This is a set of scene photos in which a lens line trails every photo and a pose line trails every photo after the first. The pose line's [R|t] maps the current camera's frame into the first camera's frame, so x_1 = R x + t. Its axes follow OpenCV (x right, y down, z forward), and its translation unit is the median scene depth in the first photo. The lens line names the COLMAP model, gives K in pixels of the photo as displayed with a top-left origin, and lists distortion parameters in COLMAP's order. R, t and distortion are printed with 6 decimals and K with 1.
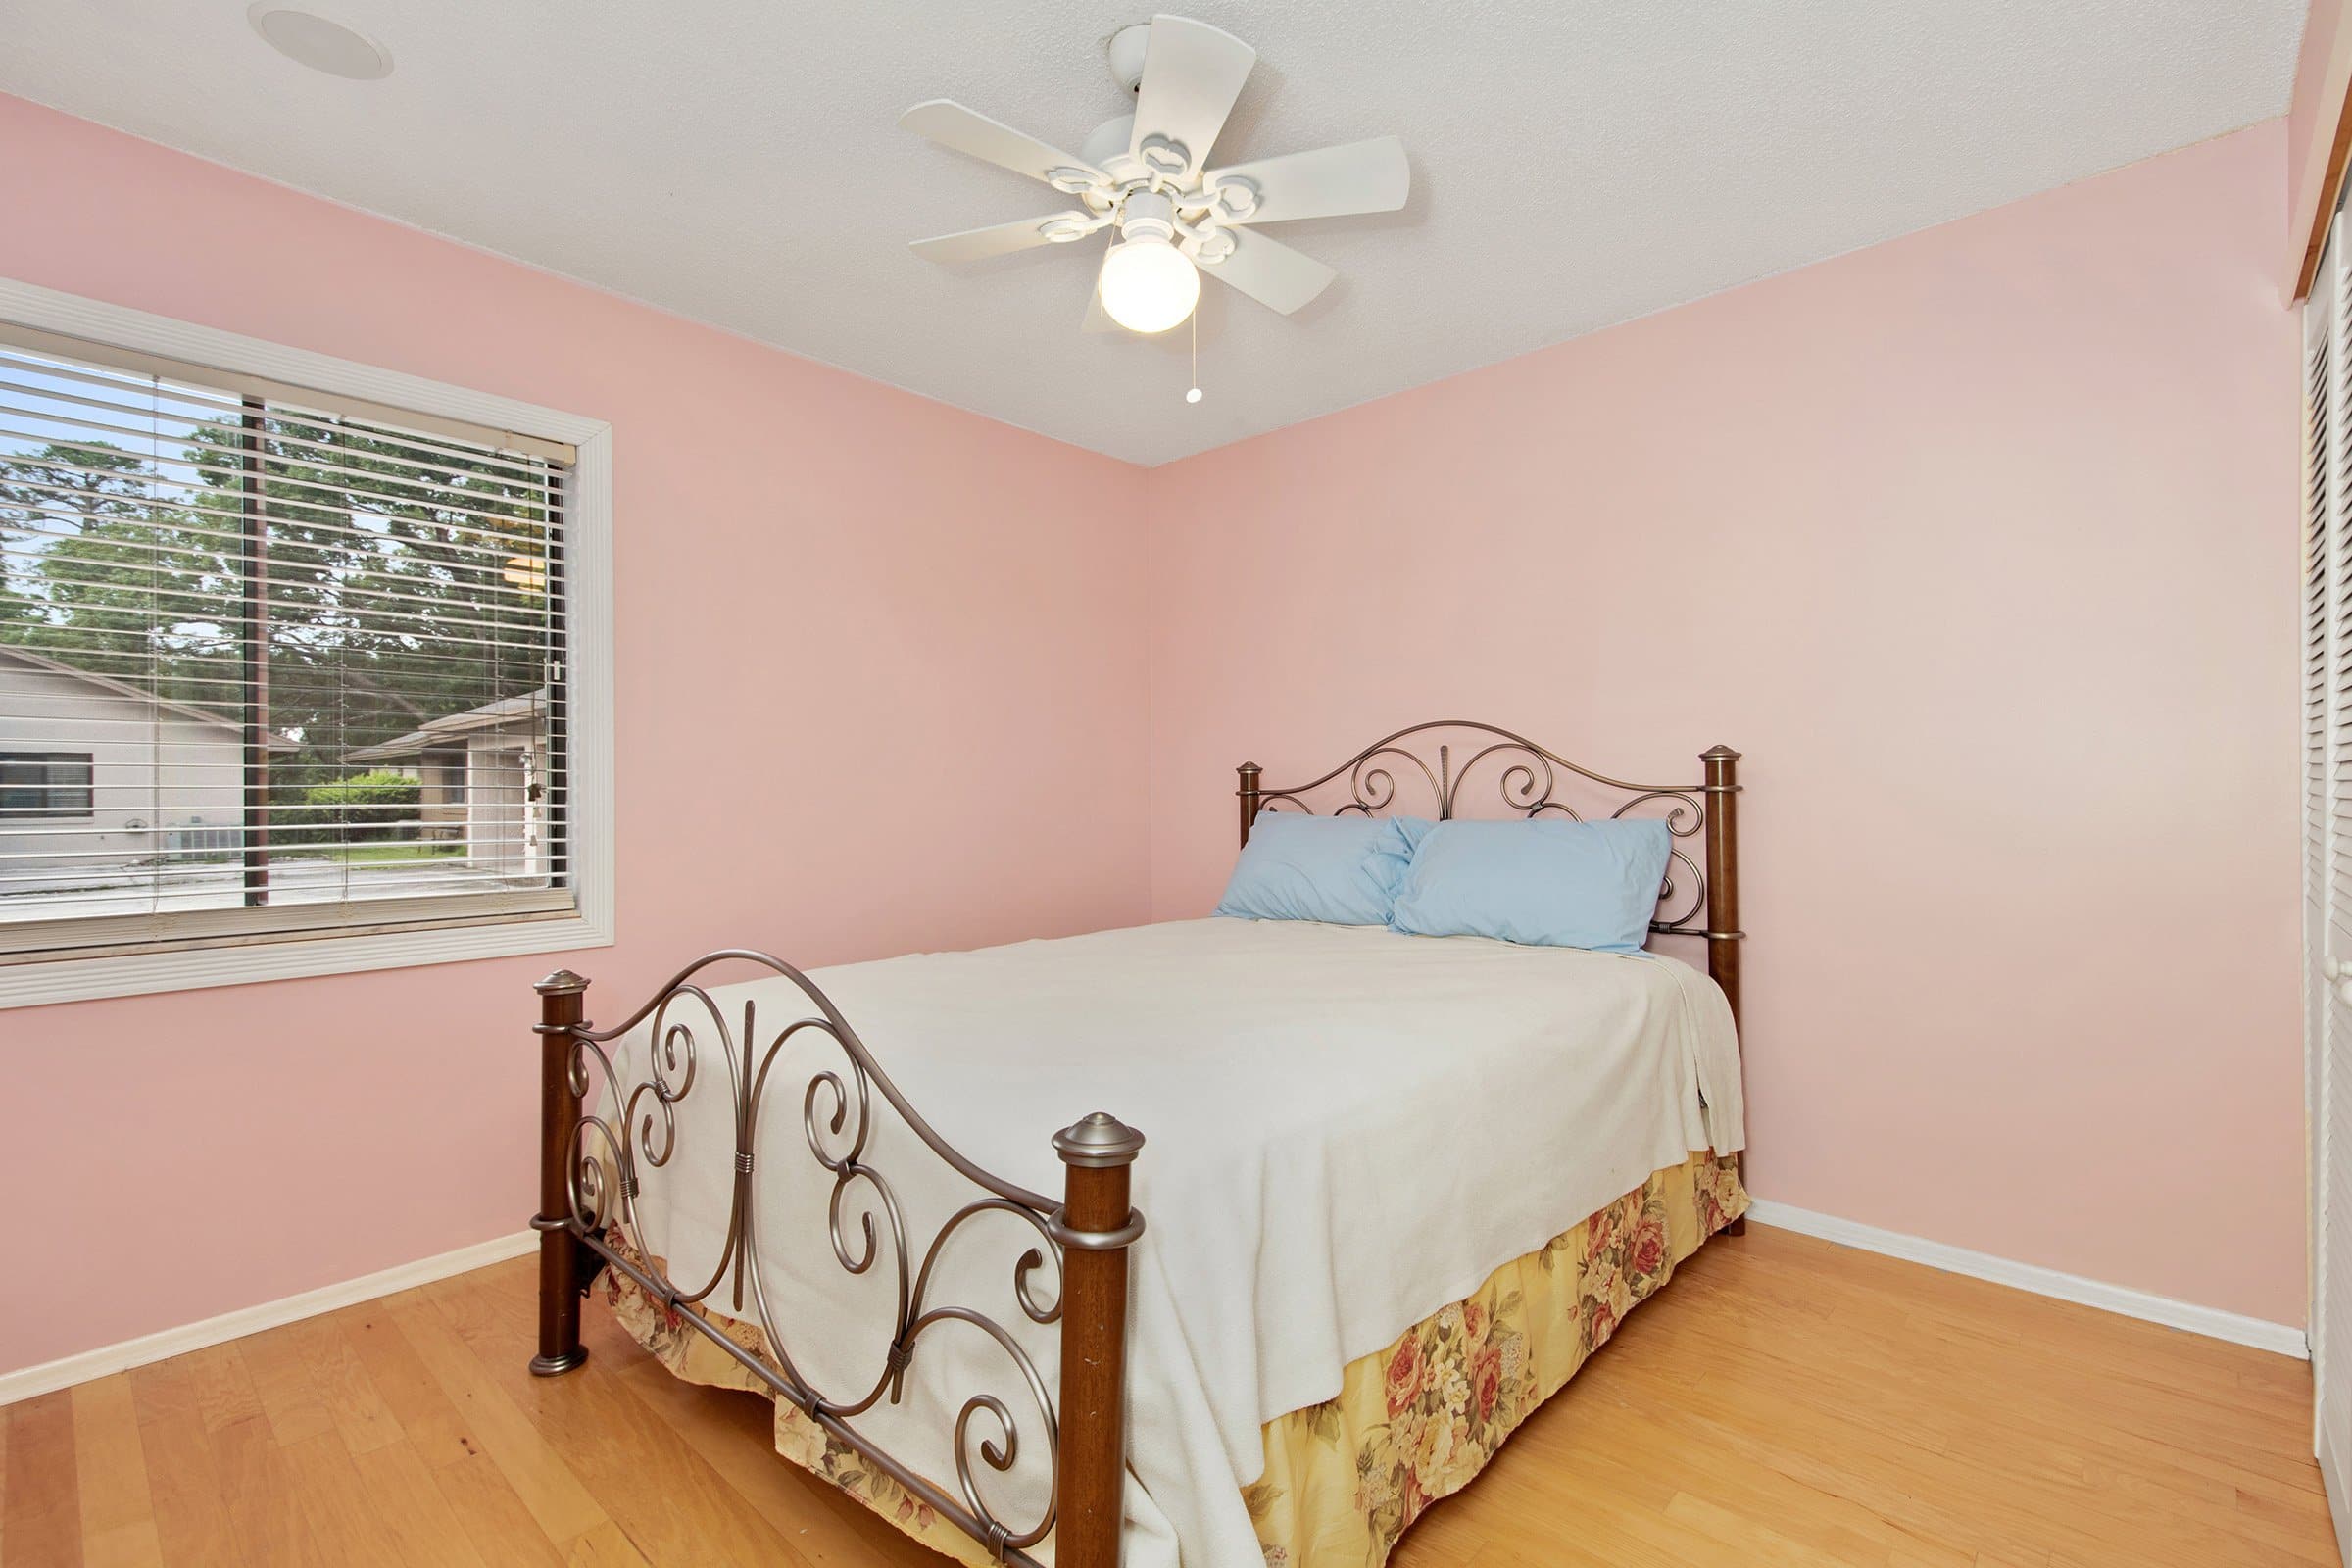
lens RADIAL K [[1043.0, 0, 1177.8], [0, 1043.0, 784.4], [0, 0, 1]] dist [0.000482, -0.004876]
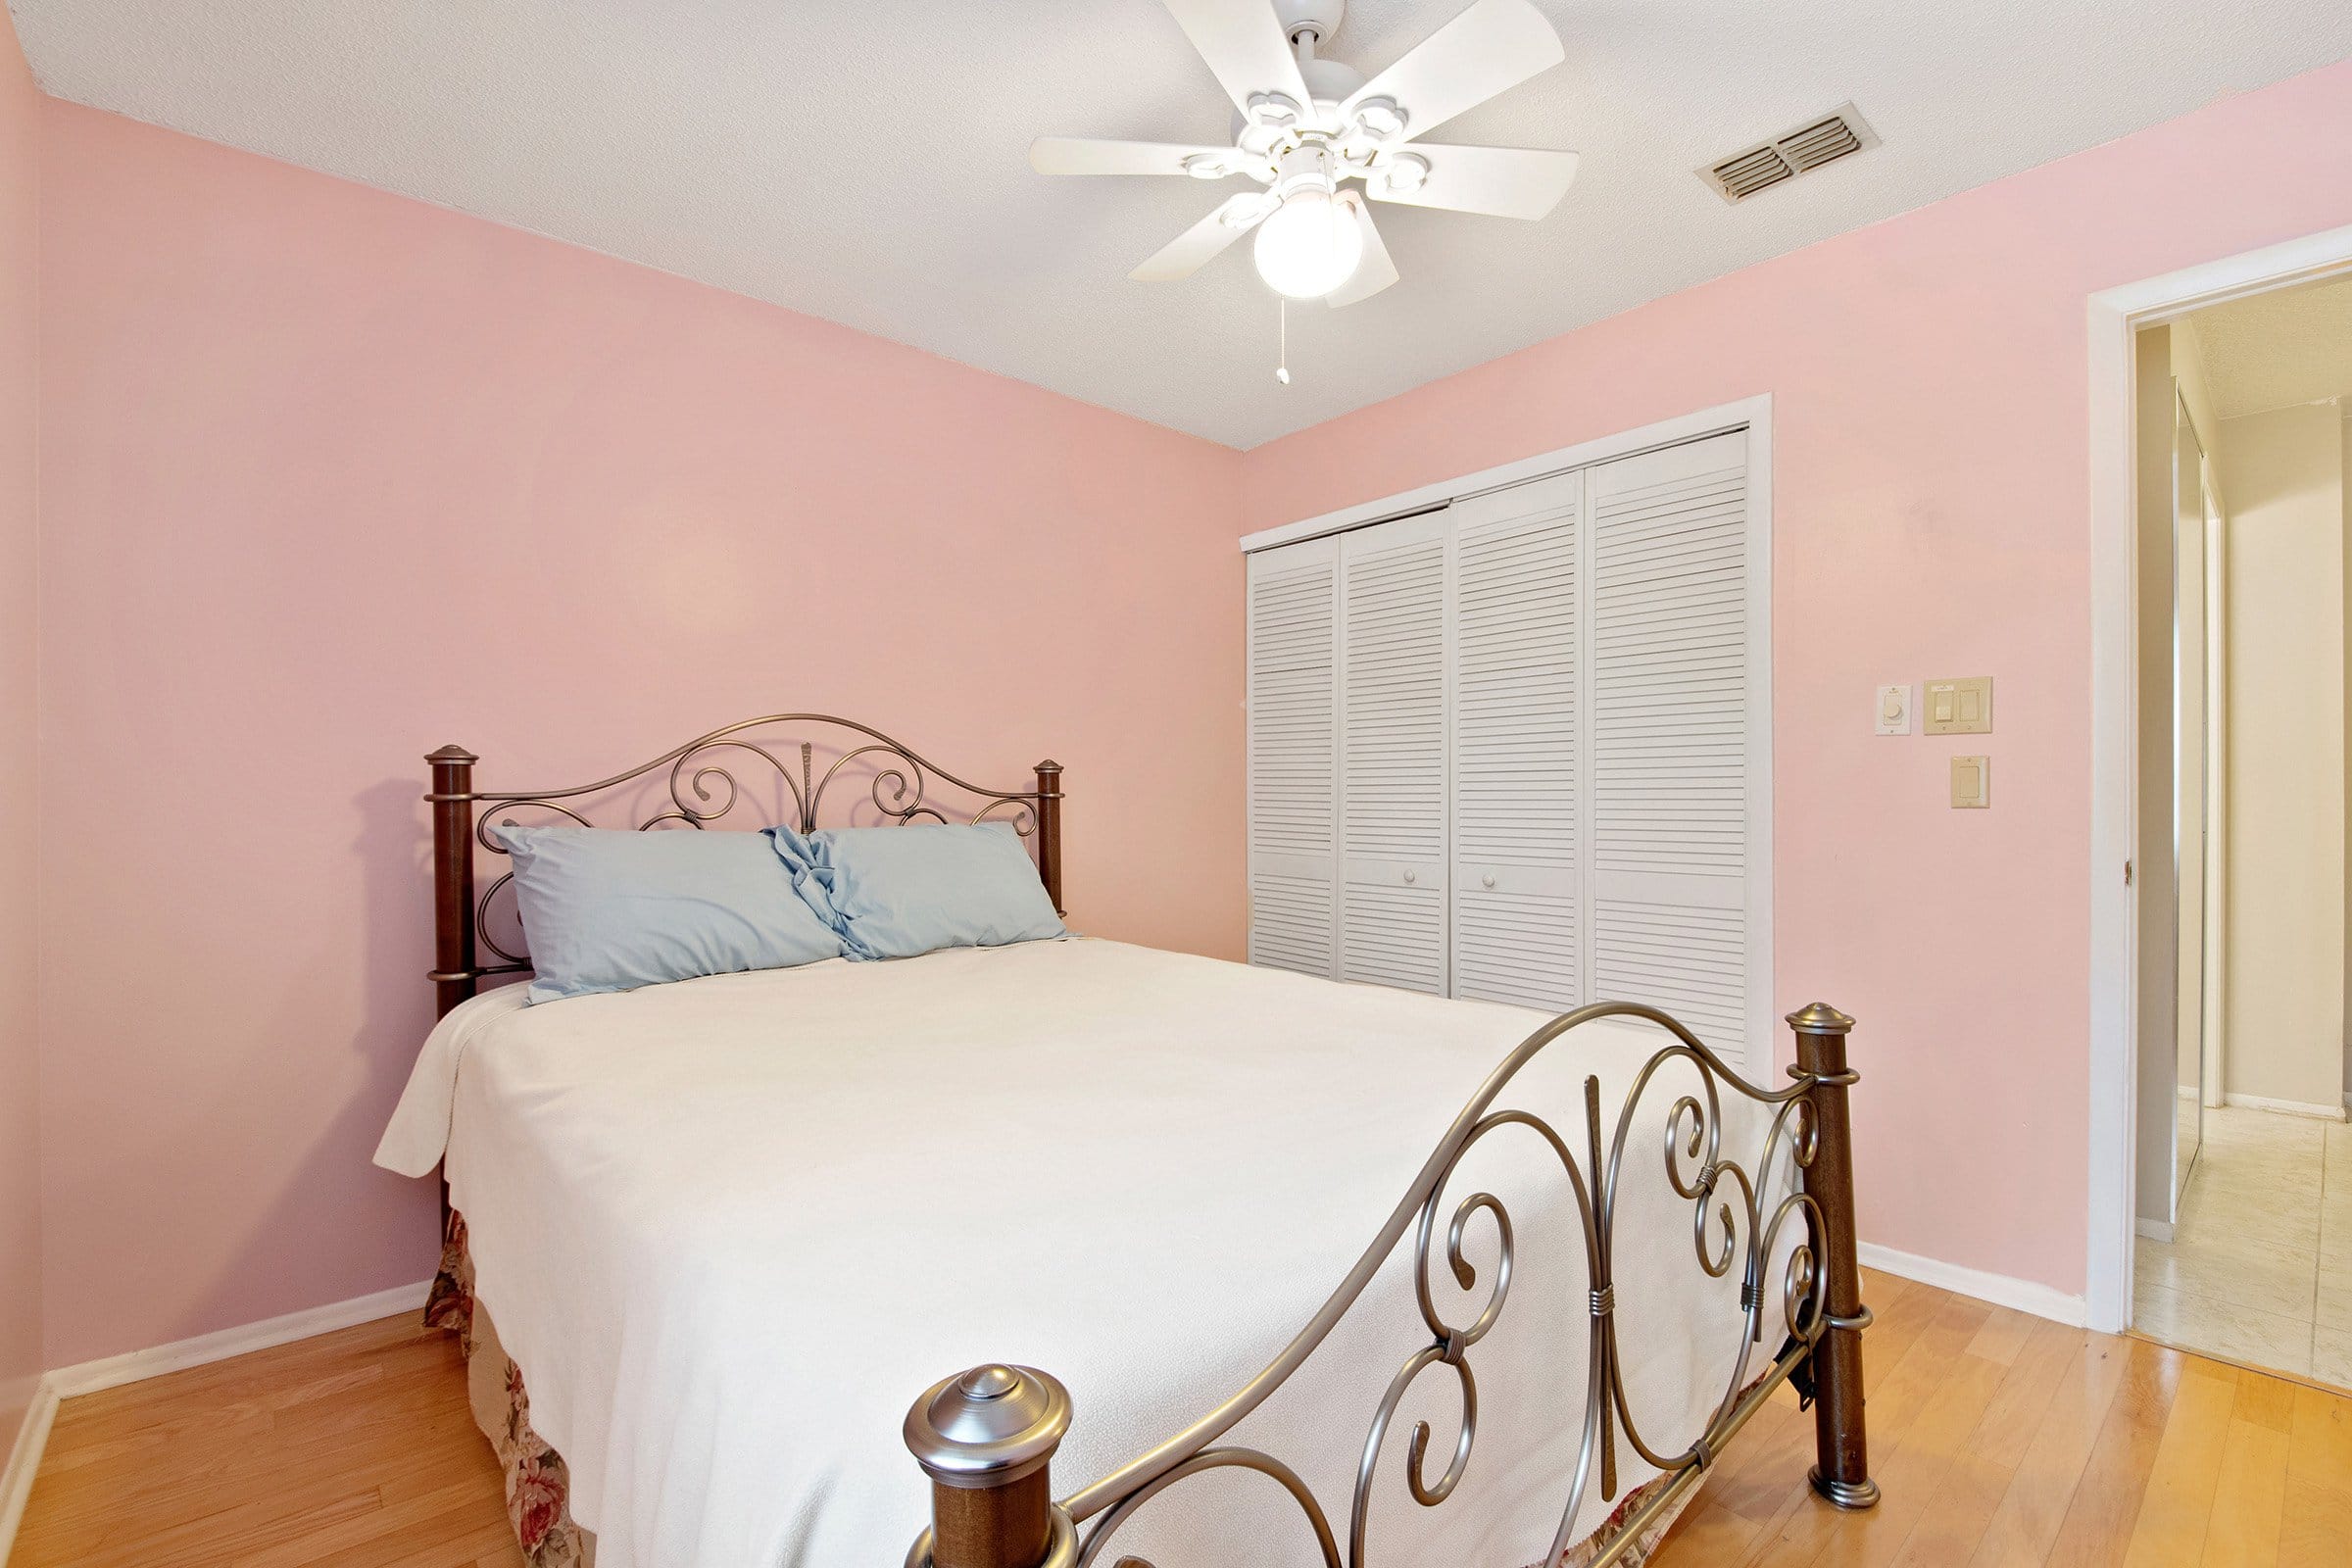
lens RADIAL K [[1043.0, 0, 1177.2], [0, 1043.0, 798.4], [0, 0, 1]] dist [0.000482, -0.004876]
pose [[0.098223, 0.004725, 0.995153, -0.597201], [-0.006558, 0.999970, -0.004100, 0.010276], [-0.995143, -0.006123, 0.098251, 0.642355]]
